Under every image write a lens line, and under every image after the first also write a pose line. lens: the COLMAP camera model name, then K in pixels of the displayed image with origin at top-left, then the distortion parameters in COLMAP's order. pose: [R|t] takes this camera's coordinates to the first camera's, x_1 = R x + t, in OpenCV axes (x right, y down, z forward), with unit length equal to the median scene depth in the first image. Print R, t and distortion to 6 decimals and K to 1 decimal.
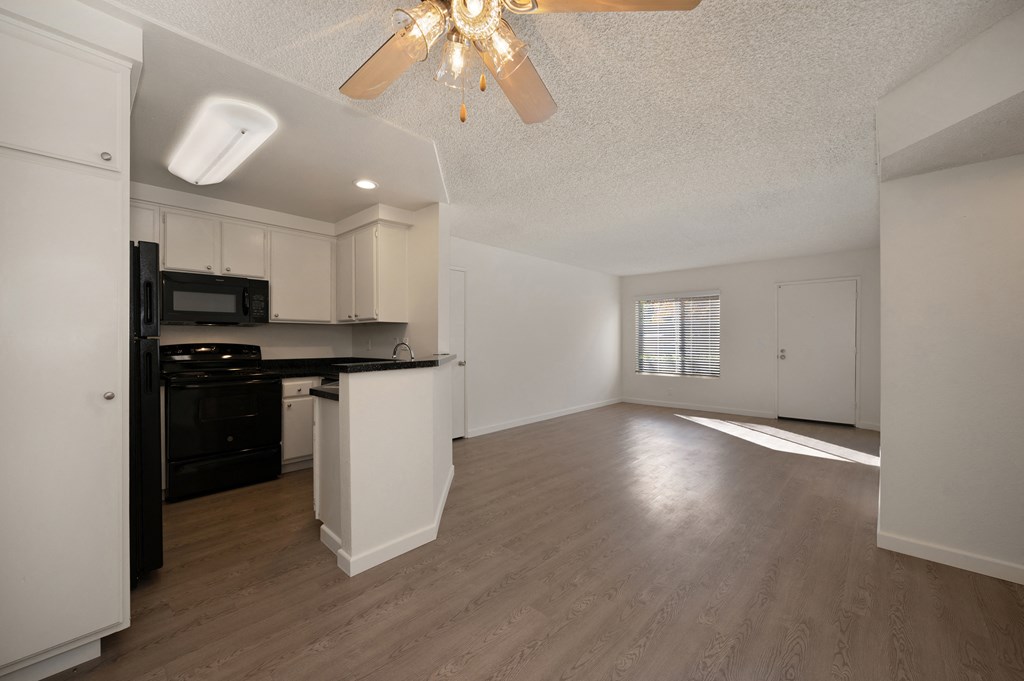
lens RADIAL K [[410.5, 0, 508.8], [0, 410.5, 339.6], [0, 0, 1]] dist [0.012354, -0.000035]
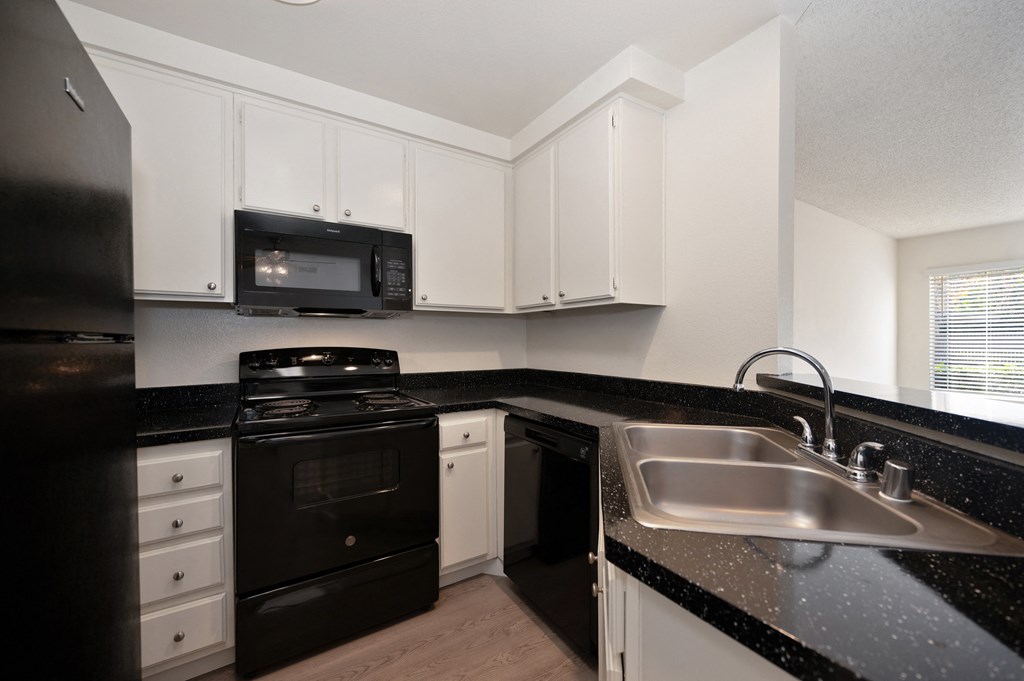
lens RADIAL K [[389.1, 0, 499.9], [0, 389.1, 348.0], [0, 0, 1]] dist [-0.000059, 0.000002]
pose [[0.965941, 0.001939, -0.258753, -0.335149], [0.003615, 0.999773, 0.020990, -0.000817], [0.258735, -0.021210, 0.965715, 0.526433]]
